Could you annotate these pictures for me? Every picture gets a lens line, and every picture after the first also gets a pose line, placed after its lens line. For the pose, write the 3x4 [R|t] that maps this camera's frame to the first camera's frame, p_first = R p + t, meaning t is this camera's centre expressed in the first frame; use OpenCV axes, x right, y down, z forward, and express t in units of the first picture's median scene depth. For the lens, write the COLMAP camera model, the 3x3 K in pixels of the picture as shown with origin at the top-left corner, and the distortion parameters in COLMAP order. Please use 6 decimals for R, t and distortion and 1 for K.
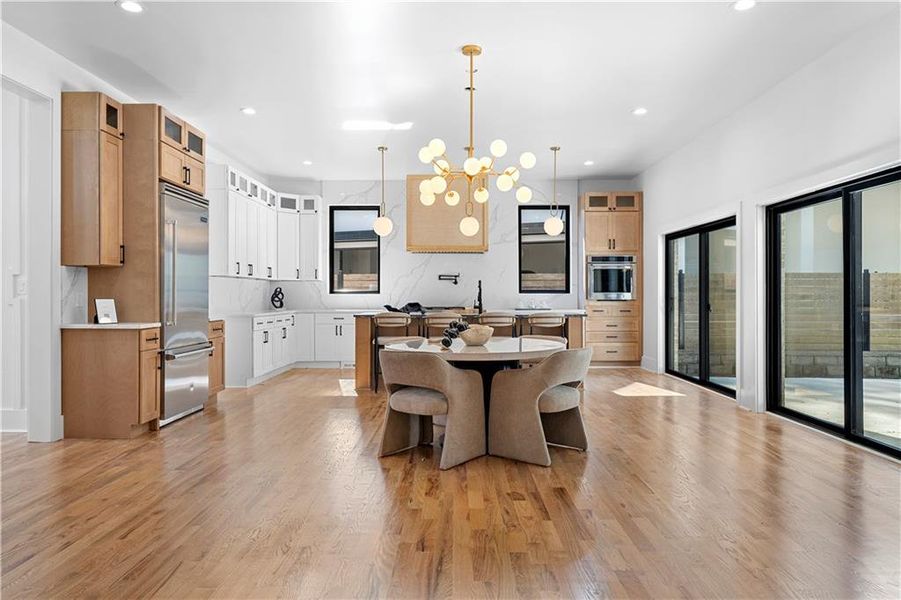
lens RADIAL K [[605.1, 0, 450.0], [0, 605.1, 294.5], [0, 0, 1]] dist [0.001684, -0.005575]
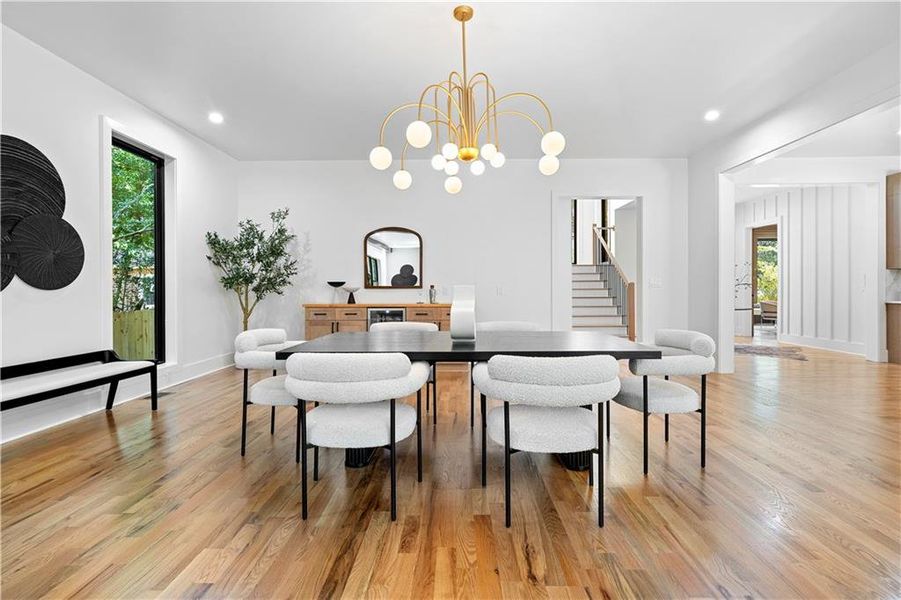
lens RADIAL K [[403.4, 0, 451.9], [0, 403.4, 289.0], [0, 0, 1]] dist [-0.006511, 0.003088]
pose [[-0.007621, -0.000781, -0.999971, 0.371880], [0.008950, 0.999960, -0.000849, 0.000613], [0.999931, -0.008956, -0.007614, -0.202573]]
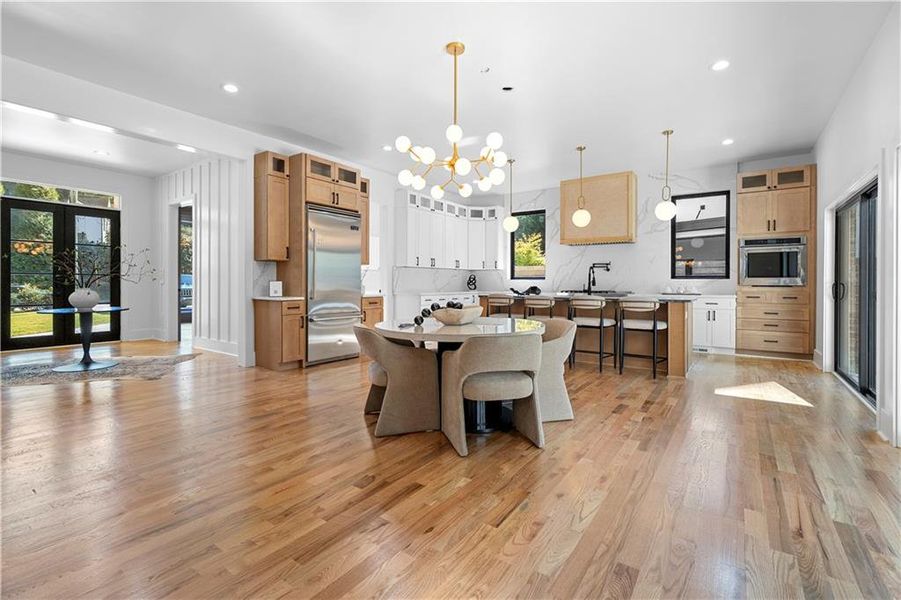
lens RADIAL K [[411.5, 0, 447.8], [0, 411.5, 285.1], [0, 0, 1]] dist [-0.003623, 0.000917]
pose [[0.820887, 0.006612, -0.571052, 0.261521], [-0.002078, 0.999961, 0.008591, 0.004614], [0.571087, -0.005865, 0.820869, 0.234706]]
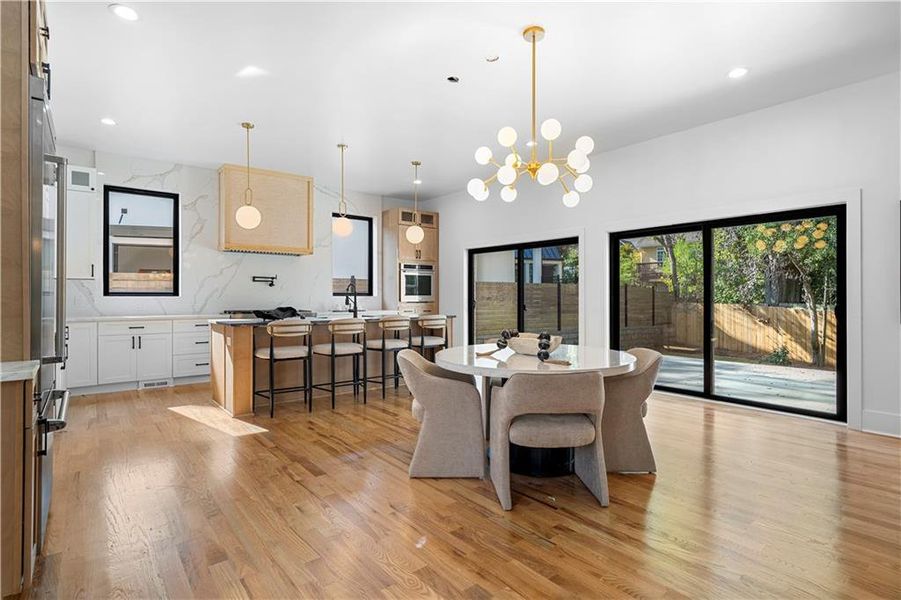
lens RADIAL K [[460.2, 0, 452.7], [0, 460.2, 294.5], [0, 0, 1]] dist [-0.002474, 0.000548]
pose [[0.770704, 0.003259, 0.637185, -0.297362], [-0.002473, 0.999995, -0.002124, -0.004114], [-0.637189, 0.000061, 0.770708, 0.318992]]
